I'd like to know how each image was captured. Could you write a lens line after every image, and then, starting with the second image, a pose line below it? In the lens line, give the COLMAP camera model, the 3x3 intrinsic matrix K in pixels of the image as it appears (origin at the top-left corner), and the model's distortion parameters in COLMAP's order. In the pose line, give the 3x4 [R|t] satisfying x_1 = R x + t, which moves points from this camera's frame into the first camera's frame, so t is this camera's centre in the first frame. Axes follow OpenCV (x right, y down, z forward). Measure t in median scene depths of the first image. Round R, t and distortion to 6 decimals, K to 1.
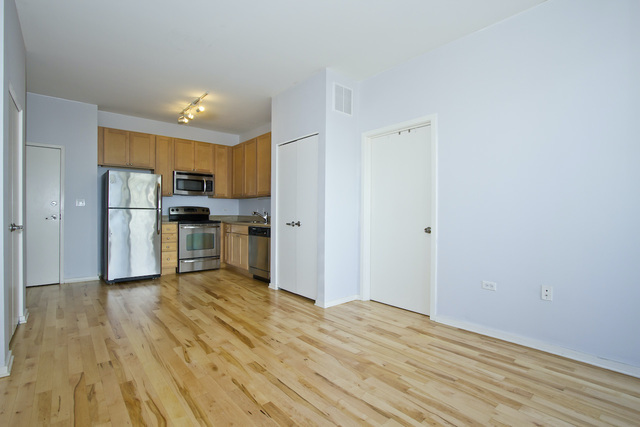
lens RADIAL K [[308.3, 0, 317.1], [0, 308.3, 214.0], [0, 0, 1]] dist [-0.017866, 0.000025]
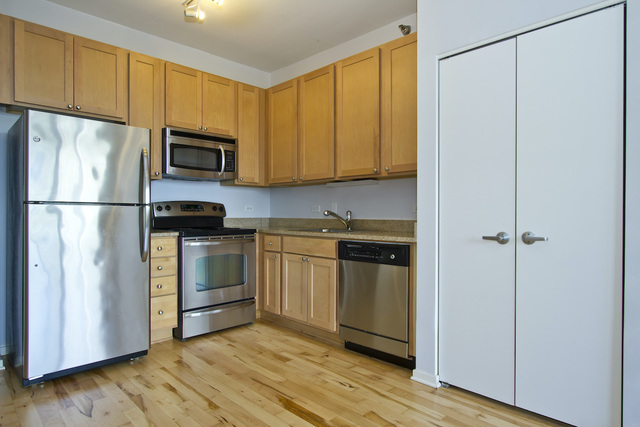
lens RADIAL K [[381.4, 0, 317.6], [0, 381.4, 213.1], [0, 0, 1]] dist [-0.007569, -0.003486]
pose [[0.996551, -0.006310, 0.082745, -0.300843], [0.006619, 0.999972, -0.003461, -0.001016], [-0.082721, 0.003996, 0.996565, 0.411484]]
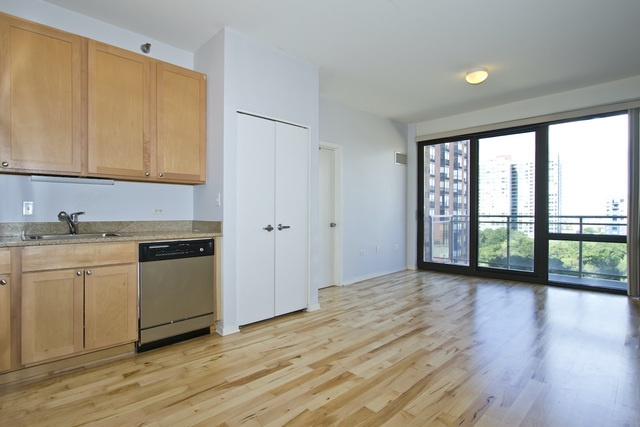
lens RADIAL K [[322.0, 0, 308.0], [0, 322.0, 213.3], [0, 0, 1]] dist [-0.012720, -0.000518]
pose [[-0.059466, -0.007878, 0.998199, -0.711778], [0.004058, 0.999959, 0.008134, -0.008203], [-0.998222, 0.004534, -0.059431, 0.773035]]
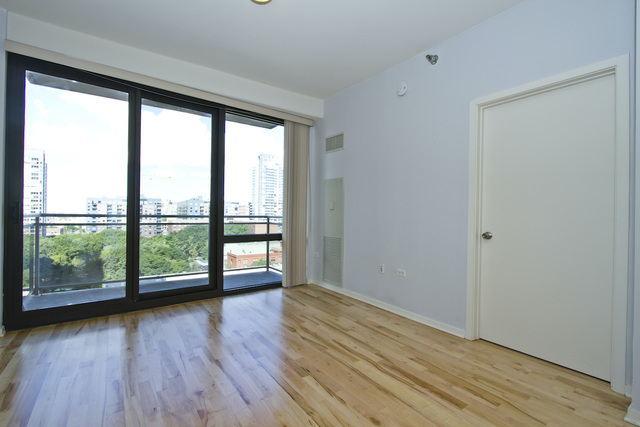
lens RADIAL K [[296.4, 0, 315.6], [0, 296.4, 215.3], [0, 0, 1]] dist [-0.019282, 0.002193]
pose [[-0.996051, -0.016512, 0.087232, -0.103479], [-0.015807, 0.999837, 0.008766, -0.001369], [-0.087363, 0.007352, -0.996149, 0.741756]]
